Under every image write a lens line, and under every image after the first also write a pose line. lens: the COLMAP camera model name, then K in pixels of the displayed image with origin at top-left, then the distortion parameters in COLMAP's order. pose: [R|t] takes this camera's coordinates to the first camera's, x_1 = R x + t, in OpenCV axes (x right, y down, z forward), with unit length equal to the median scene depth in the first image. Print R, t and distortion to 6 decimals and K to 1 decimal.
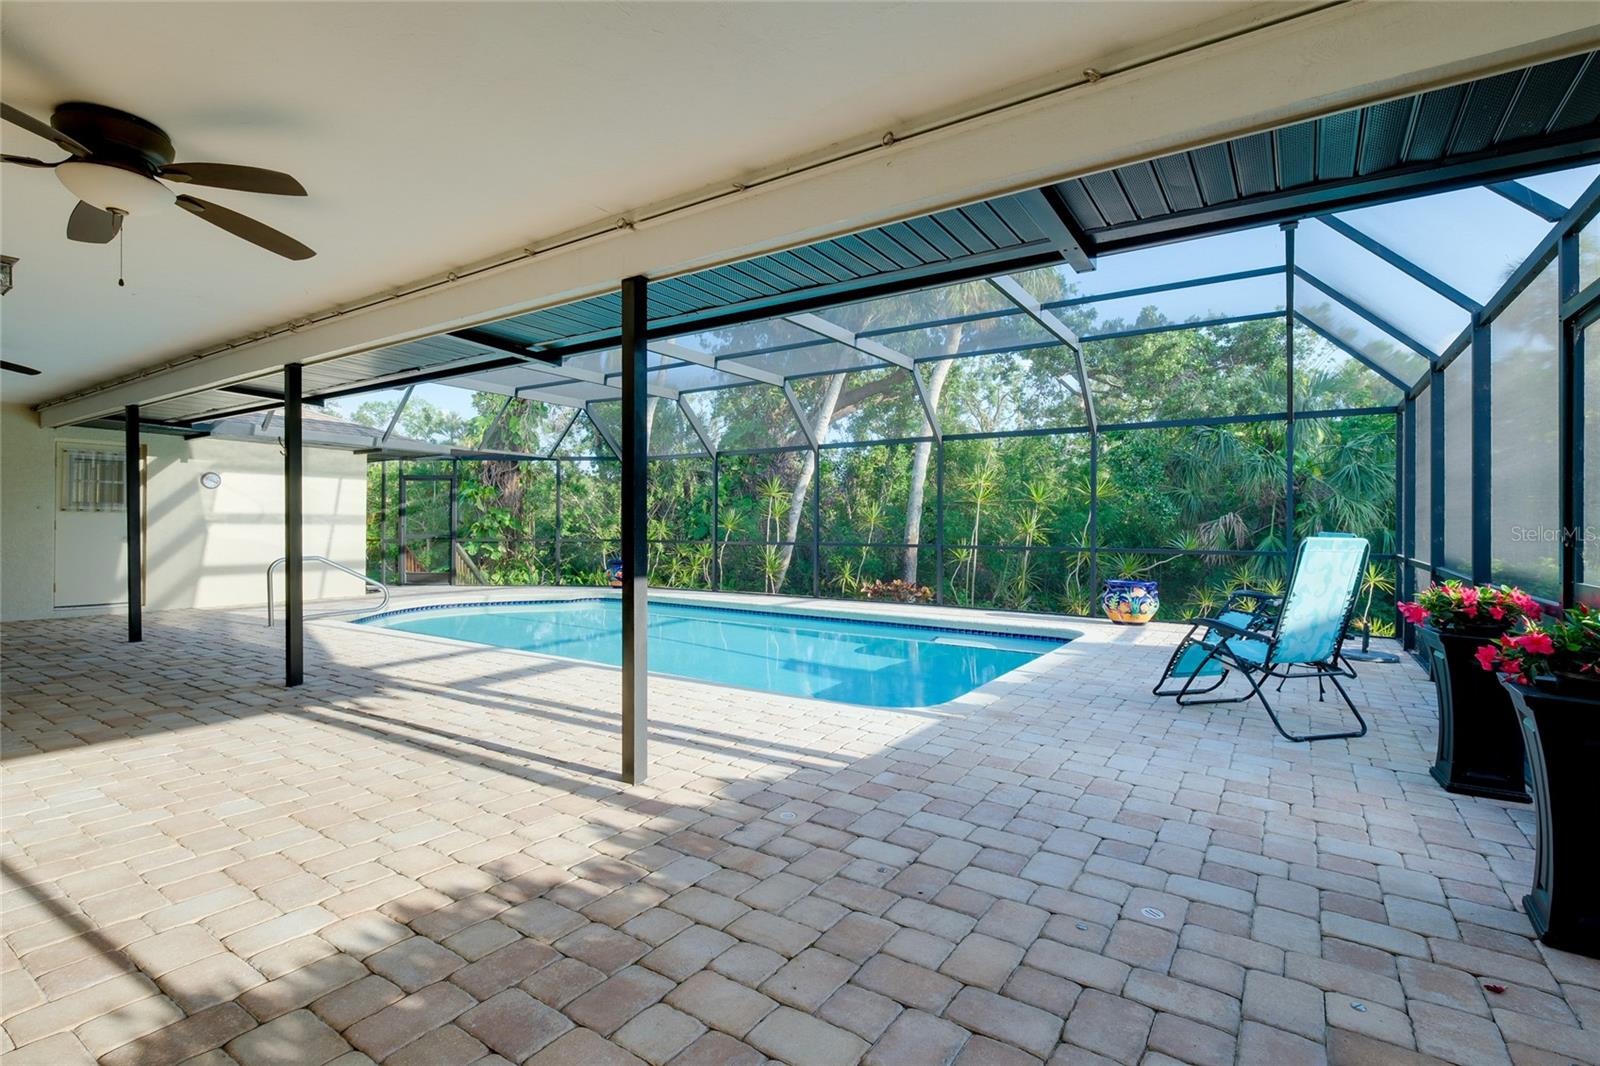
lens RADIAL K [[706.4, 0, 794.9], [0, 706.4, 532.6], [0, 0, 1]] dist [0.000951, 0.000319]
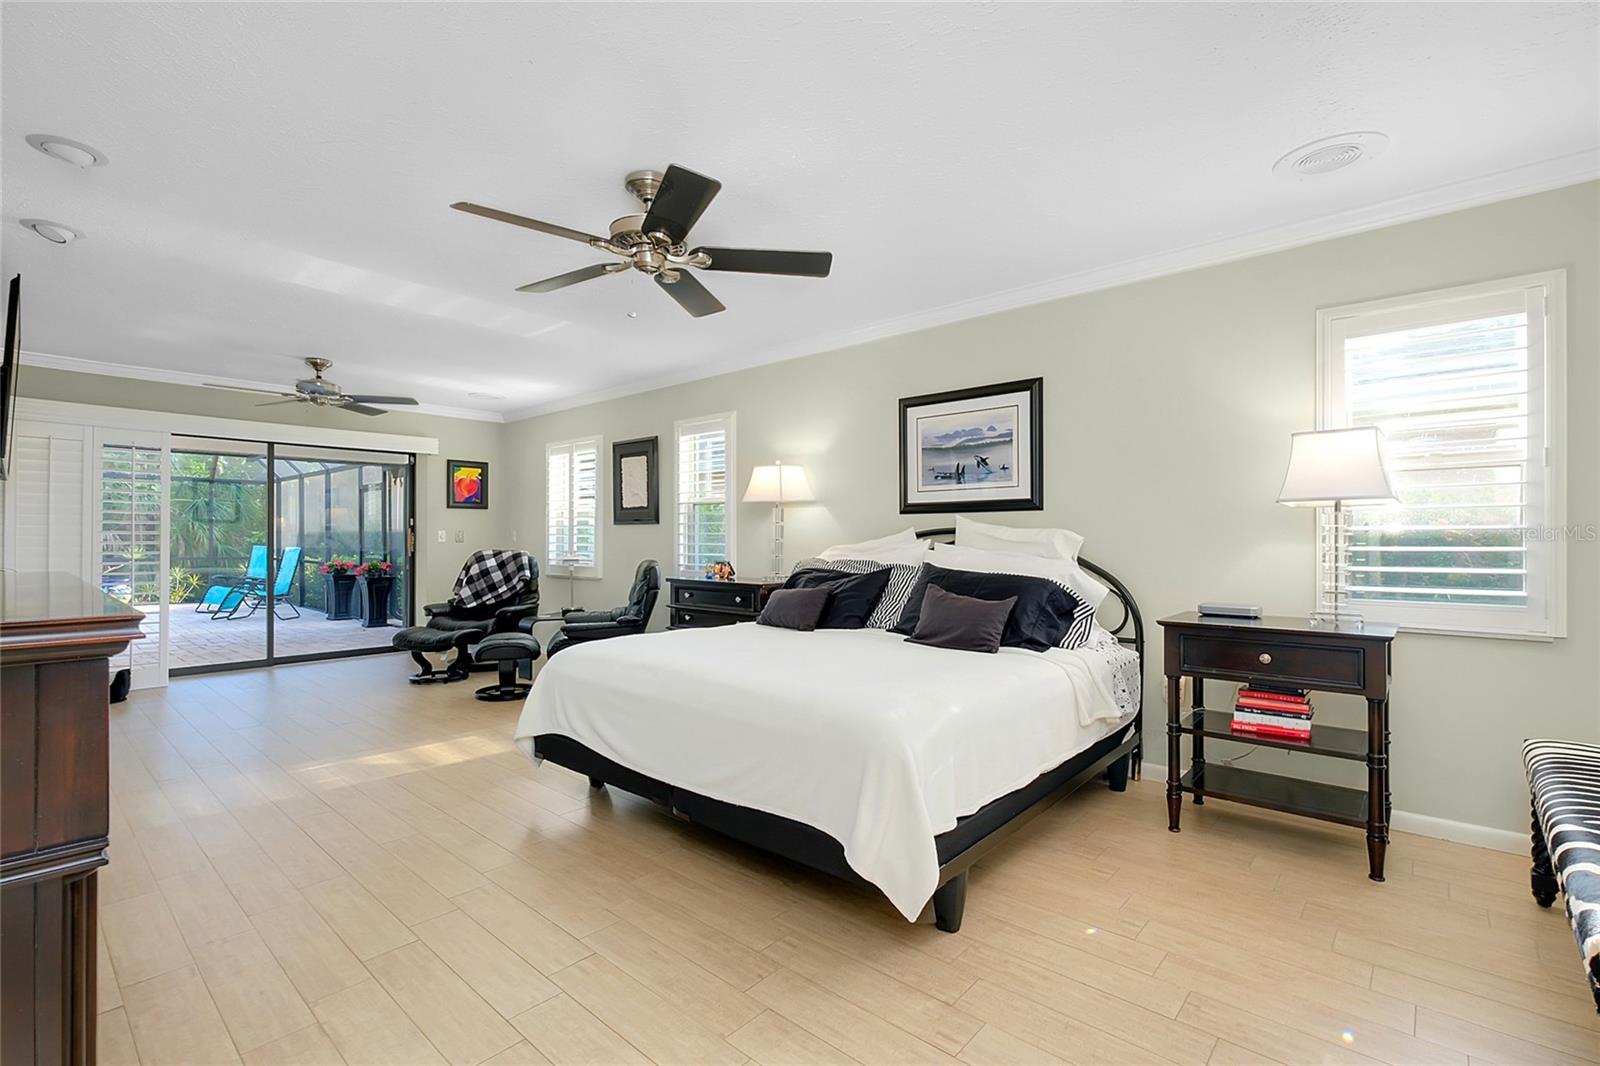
lens RADIAL K [[720.3, 0, 799.4], [0, 720.3, 539.8], [0, 0, 1]] dist [-0.001324, -0.000139]
pose [[0.105959, -0.006665, 0.994348, -0.939354], [0.011001, 0.999924, 0.005531, -0.011444], [-0.994310, 0.010353, 0.106024, -0.666524]]
